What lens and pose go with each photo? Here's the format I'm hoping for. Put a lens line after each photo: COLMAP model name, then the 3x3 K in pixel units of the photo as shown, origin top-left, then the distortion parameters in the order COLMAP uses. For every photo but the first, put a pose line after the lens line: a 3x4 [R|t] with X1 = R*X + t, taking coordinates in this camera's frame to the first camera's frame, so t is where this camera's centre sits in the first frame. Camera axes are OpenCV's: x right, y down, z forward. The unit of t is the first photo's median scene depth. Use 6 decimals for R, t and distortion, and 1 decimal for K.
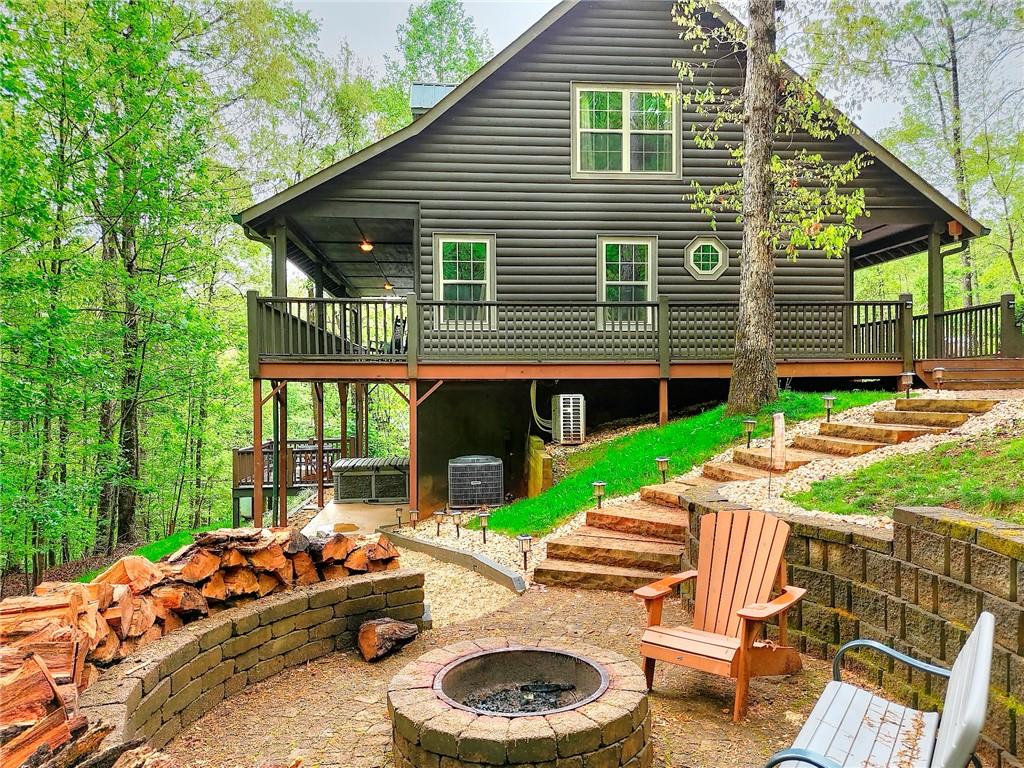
lens RADIAL K [[753.1, 0, 526.6], [0, 753.1, 385.4], [0, 0, 1]] dist [0.075293, -0.069206]
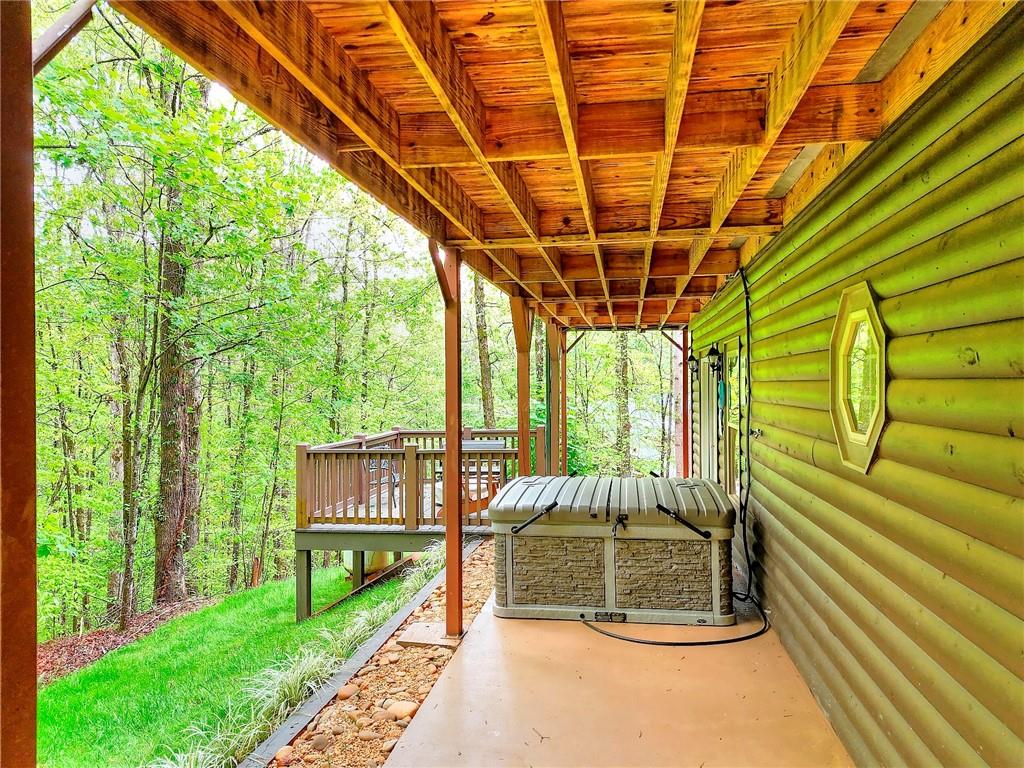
lens RADIAL K [[753.1, 0, 510.9], [0, 753.1, 385.6], [0, 0, 1]] dist [0.075293, -0.069206]
pose [[0.967009, -0.002637, -0.254727, -0.209369], [0.002158, 0.999995, -0.002159, 0.069525], [0.254731, 0.001538, 0.967011, 0.877178]]
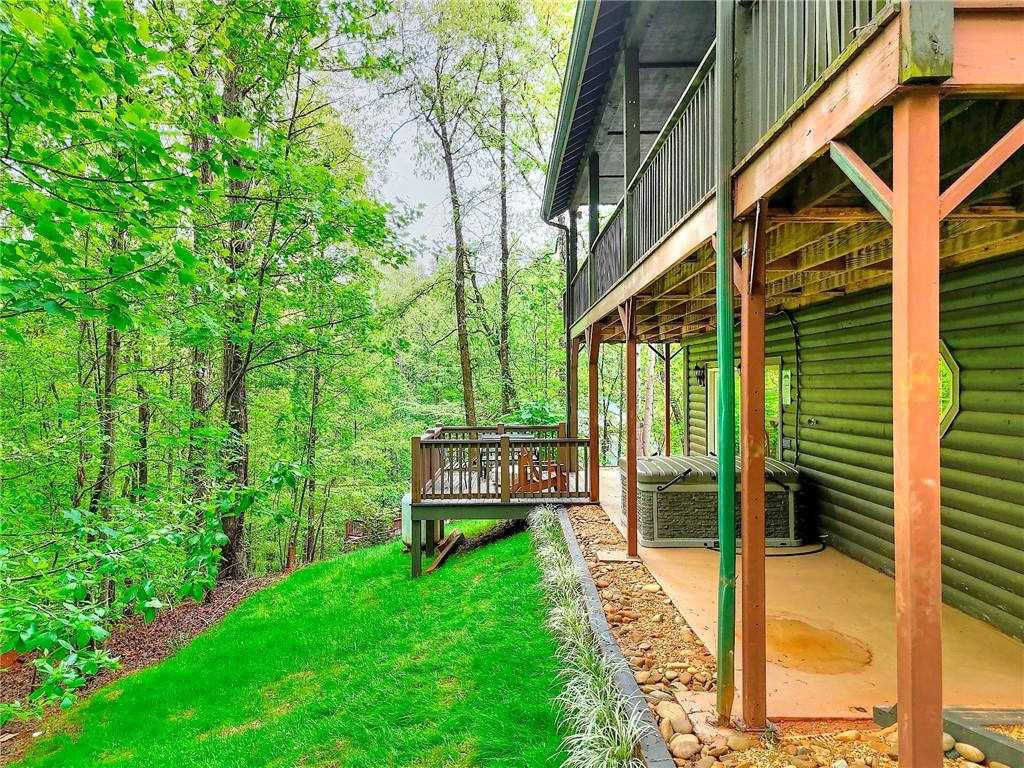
lens RADIAL K [[753.1, 0, 511.5], [0, 753.1, 384.9], [0, 0, 1]] dist [0.075293, -0.069206]
pose [[0.994936, -0.001718, -0.100499, -0.378520], [0.001333, 0.999992, -0.003902, 0.065932], [0.100505, 0.003748, 0.994930, 0.644059]]
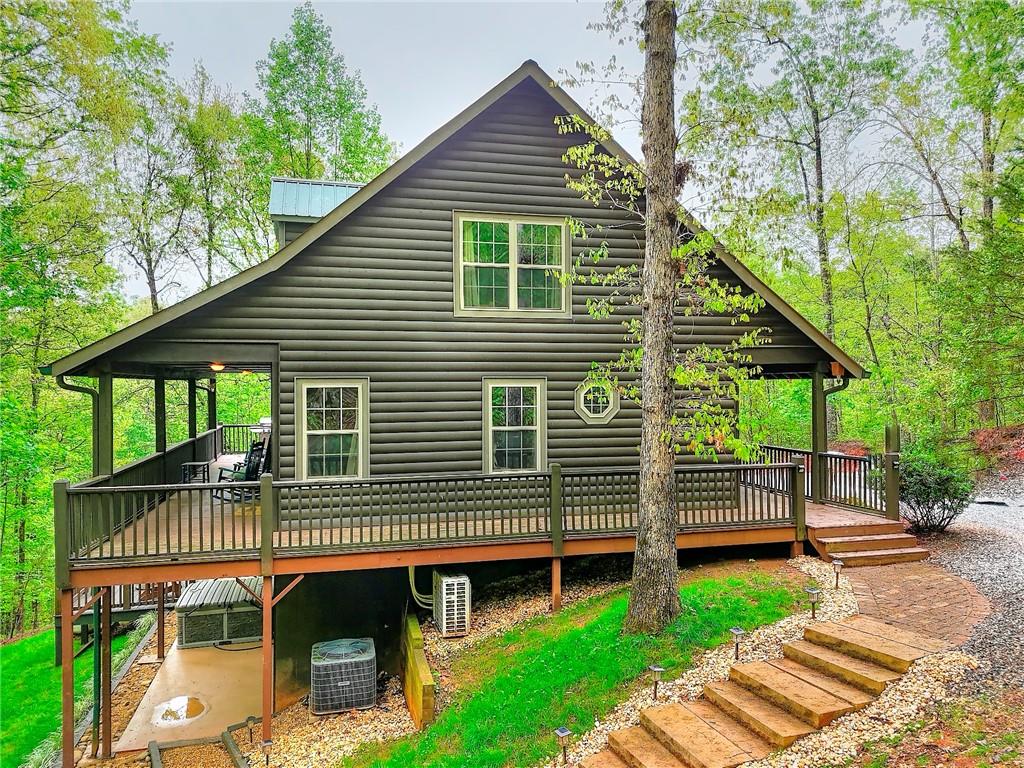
lens RADIAL K [[753.1, 0, 526.8], [0, 753.1, 389.3], [0, 0, 1]] dist [0.075293, -0.069206]
pose [[0.986704, -0.000725, 0.162523, -0.002018], [0.000520, 0.999999, 0.001307, -0.185758], [-0.162524, -0.001205, 0.986704, 0.090025]]
